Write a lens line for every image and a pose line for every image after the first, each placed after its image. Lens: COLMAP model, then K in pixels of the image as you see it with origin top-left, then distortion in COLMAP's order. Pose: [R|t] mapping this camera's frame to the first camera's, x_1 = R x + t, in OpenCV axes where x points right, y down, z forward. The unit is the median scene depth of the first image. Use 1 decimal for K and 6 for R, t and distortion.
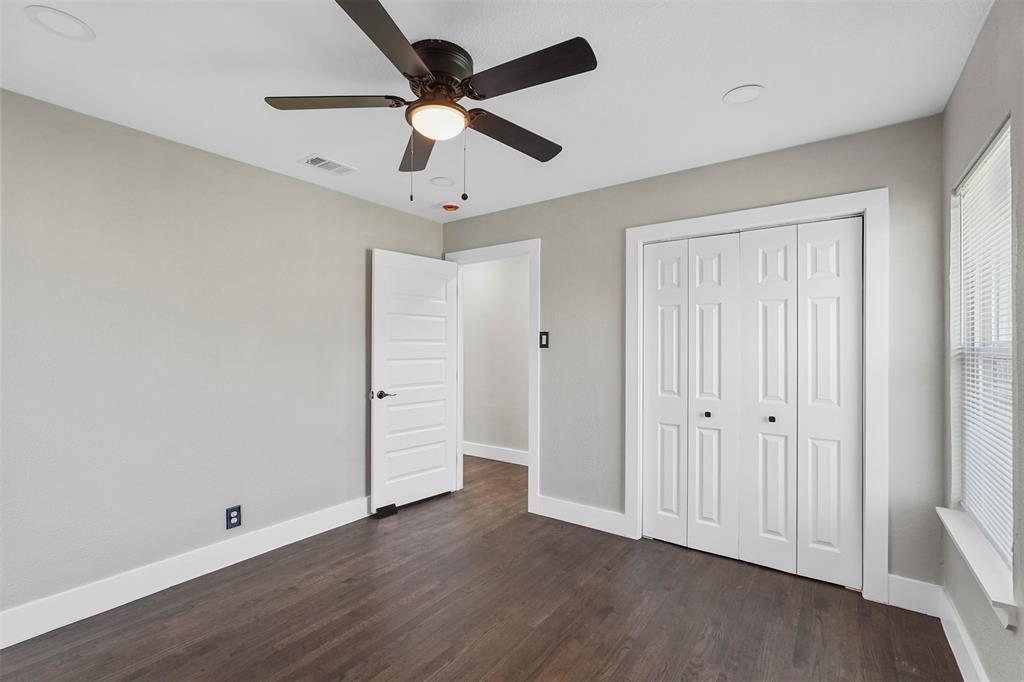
lens RADIAL K [[454.4, 0, 512.0], [0, 454.4, 341.0], [0, 0, 1]] dist [-0.016045, 0.012396]
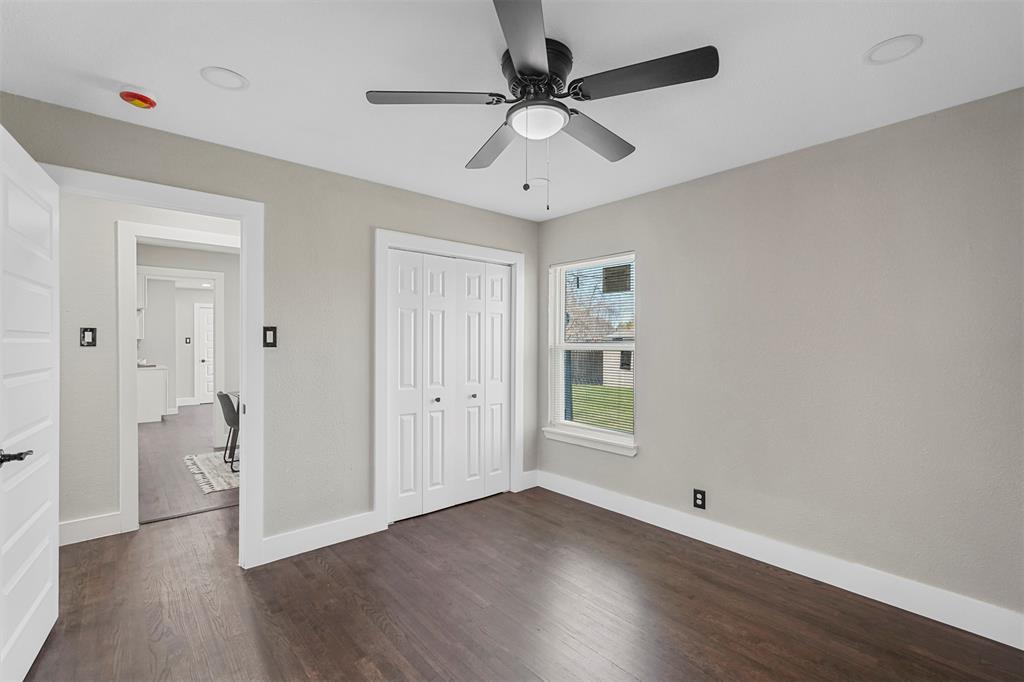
lens RADIAL K [[440.6, 0, 509.1], [0, 440.6, 353.9], [0, 0, 1]] dist [-0.001747, -0.000135]
pose [[0.248675, -0.017284, 0.968433, -0.676936], [-0.004309, 0.999811, 0.018950, 0.012720], [-0.968577, -0.008885, 0.248554, 0.506580]]
